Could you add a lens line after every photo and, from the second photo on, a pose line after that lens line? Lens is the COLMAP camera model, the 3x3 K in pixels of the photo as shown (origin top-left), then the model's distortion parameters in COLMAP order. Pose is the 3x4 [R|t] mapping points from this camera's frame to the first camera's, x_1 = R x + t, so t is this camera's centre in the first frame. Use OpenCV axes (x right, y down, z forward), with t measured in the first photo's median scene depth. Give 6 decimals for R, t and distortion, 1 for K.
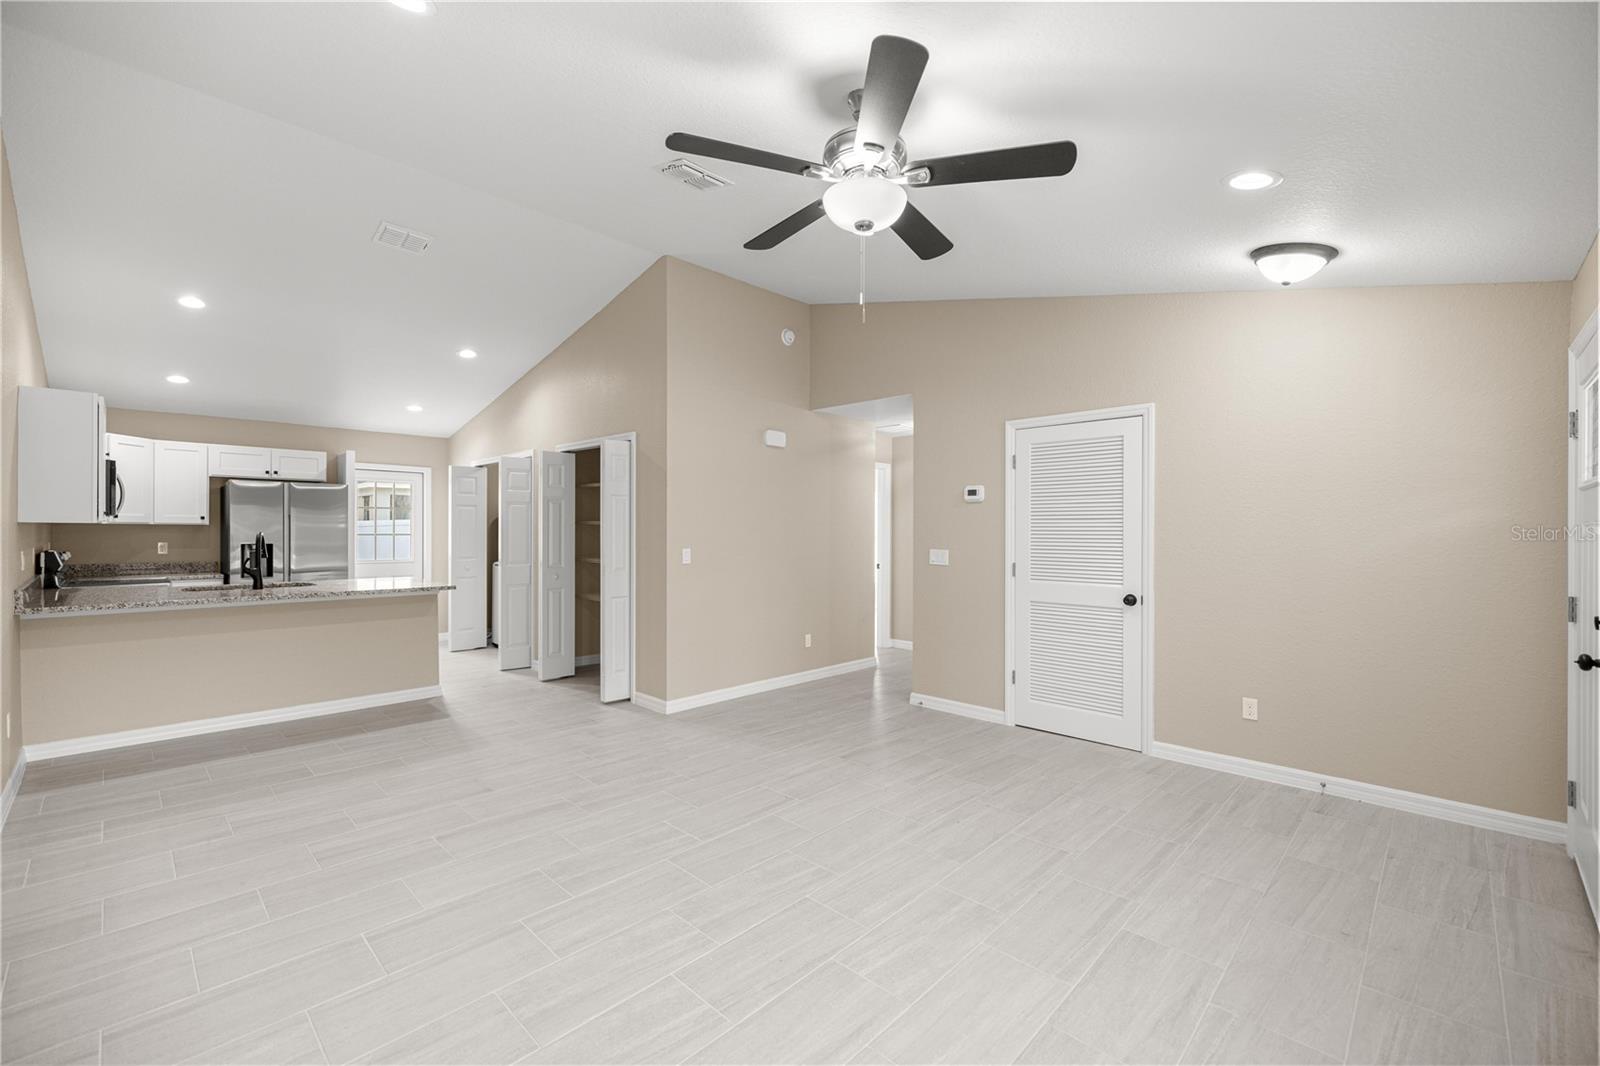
lens RADIAL K [[652.7, 0, 809.4], [0, 652.7, 534.4], [0, 0, 1]] dist [0.005758, 0.000243]
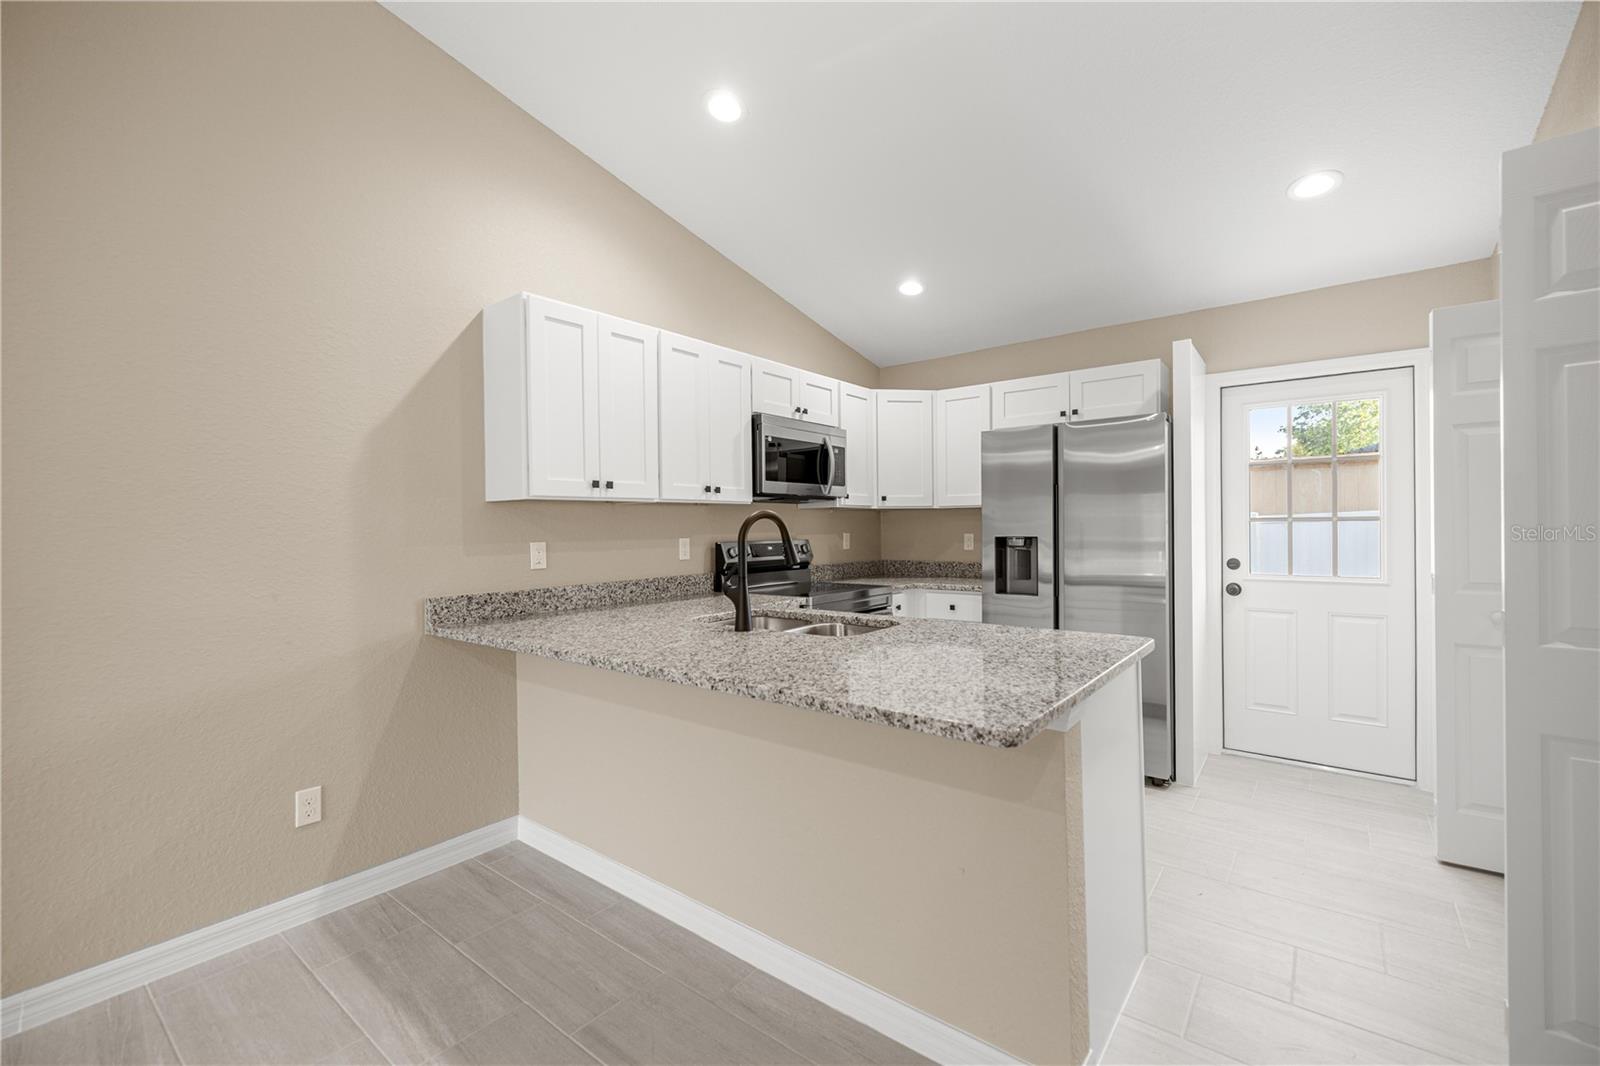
lens RADIAL K [[678.0, 0, 800.0], [0, 678.0, 533.0], [0, 0, 1]] dist [0.002162, 0.000021]
pose [[0.108907, 0.002278, -0.994049, -0.477715], [0.003948, 0.999988, 0.002724, 0.017088], [0.994044, -0.004221, 0.108897, 1.325032]]
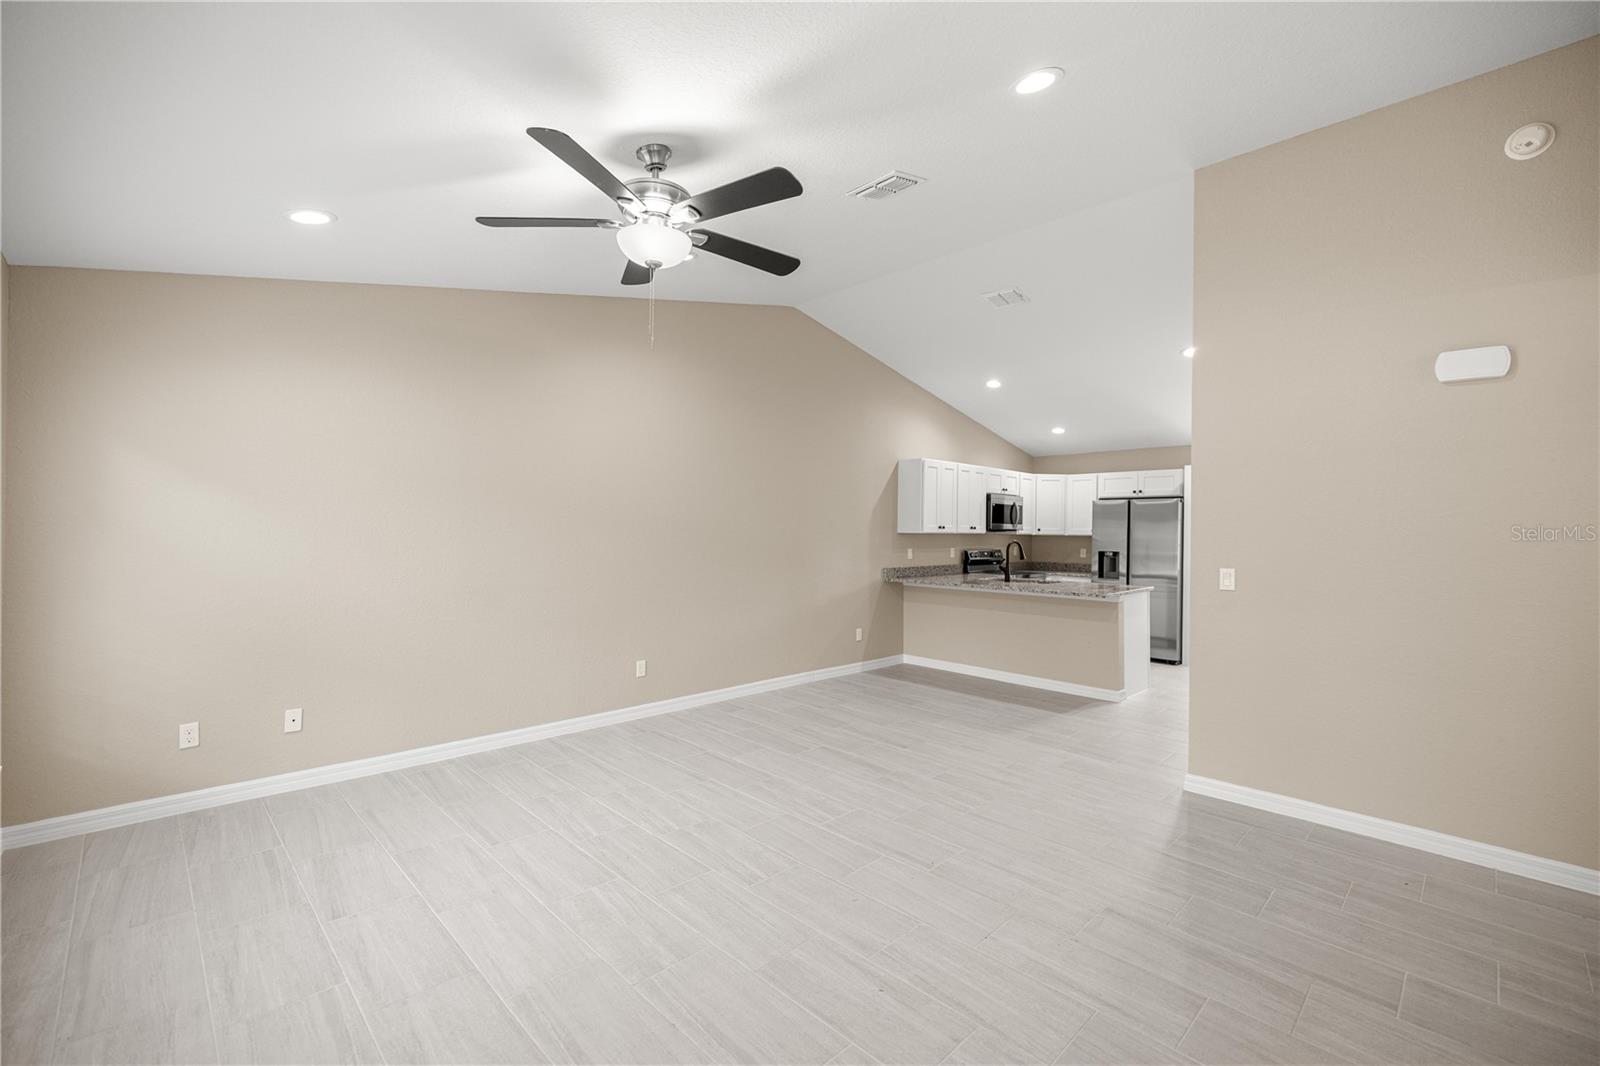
lens RADIAL K [[678.0, 0, 800.0], [0, 678.0, 533.0], [0, 0, 1]] dist [0.002162, 0.000021]
pose [[-0.016951, -0.003745, -0.999849, 0.769671], [-0.023153, 0.999726, -0.003352, -0.003550], [0.999588, 0.023093, -0.017033, 0.790334]]
